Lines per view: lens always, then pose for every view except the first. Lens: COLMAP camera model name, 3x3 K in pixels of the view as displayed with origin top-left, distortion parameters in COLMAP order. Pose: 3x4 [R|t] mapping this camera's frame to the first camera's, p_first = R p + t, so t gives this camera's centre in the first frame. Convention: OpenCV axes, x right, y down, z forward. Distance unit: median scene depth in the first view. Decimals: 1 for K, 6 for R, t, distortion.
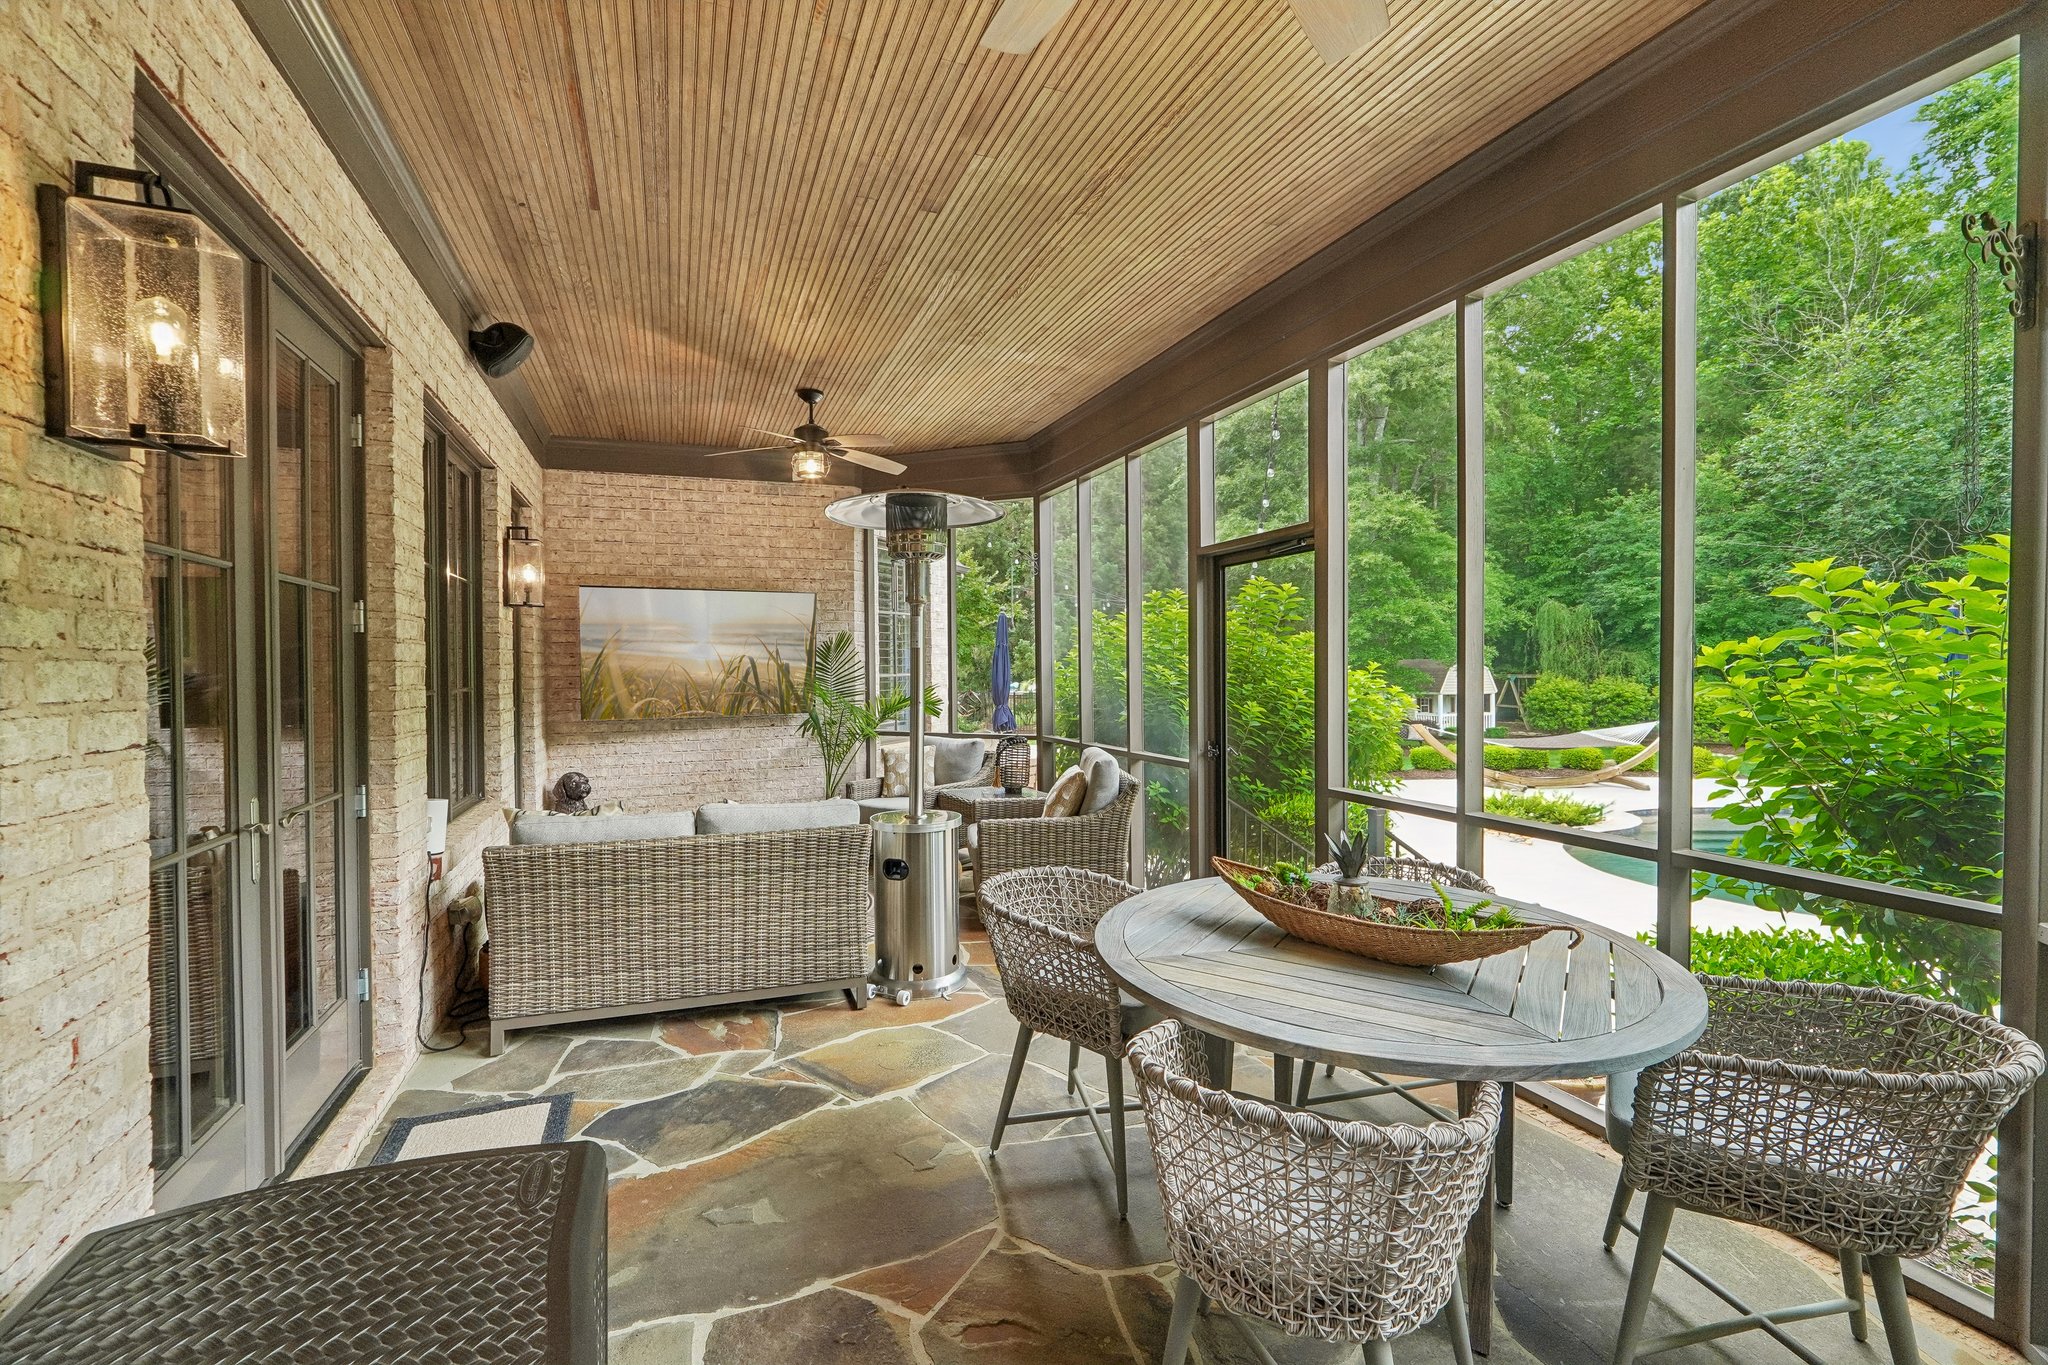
lens RADIAL K [[860.5, 0, 1022.2], [0, 860.5, 677.9], [0, 0, 1]] dist [-0.019541, 0.007638]
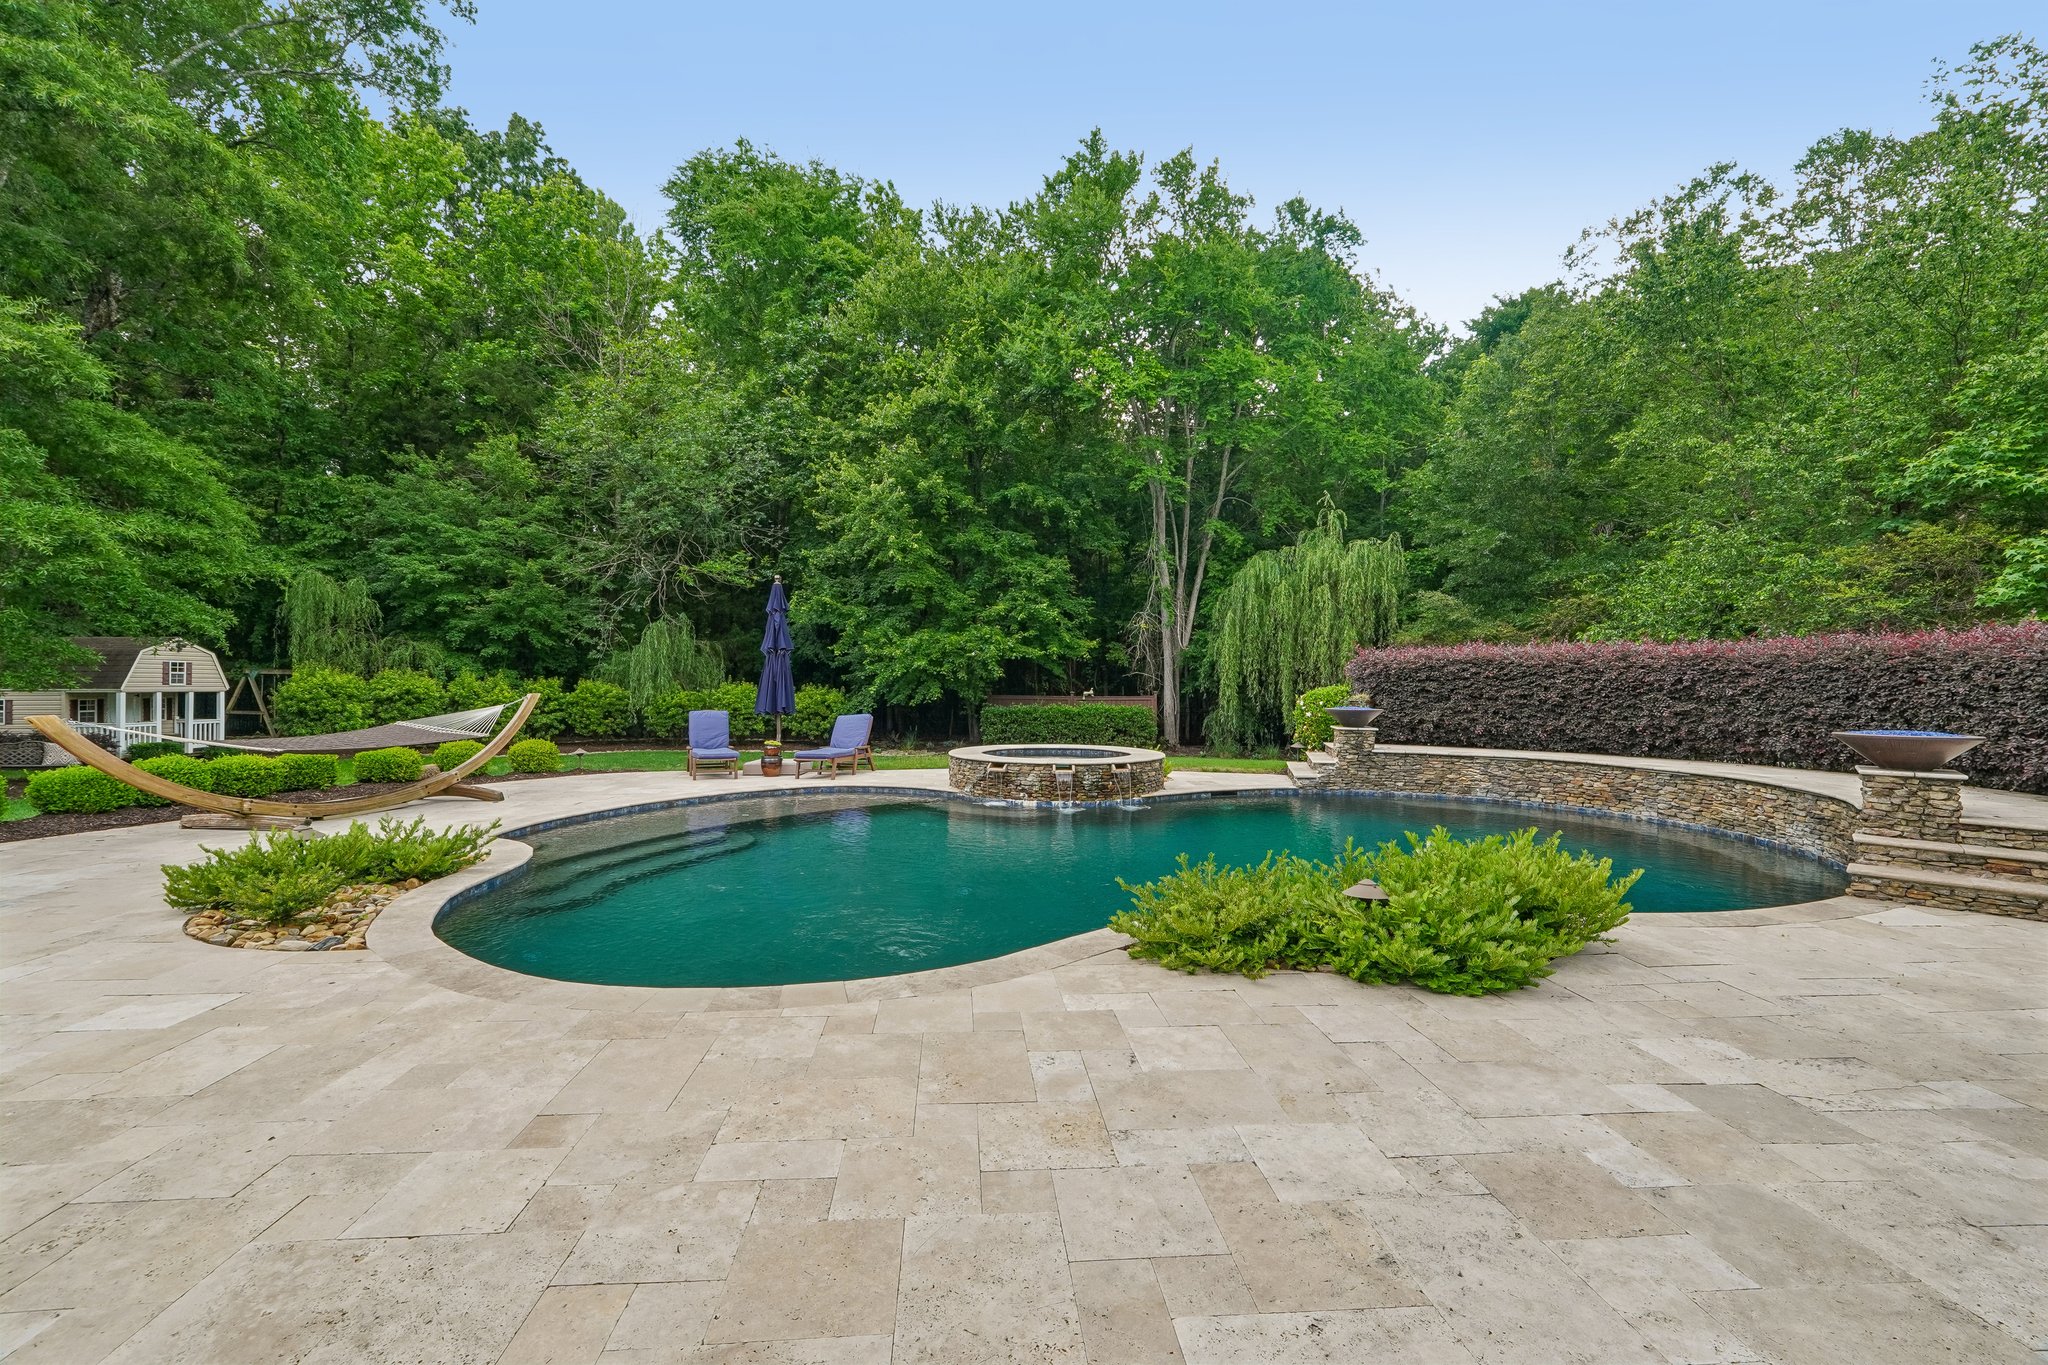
lens RADIAL K [[860.5, 0, 1022.2], [0, 860.5, 677.9], [0, 0, 1]] dist [-0.019541, 0.007638]
pose [[0.302789, 0.017576, 0.952896, 0.100867], [0.002808, 0.999809, -0.019334, 0.023490], [-0.953054, 0.008530, 0.302682, 0.194585]]
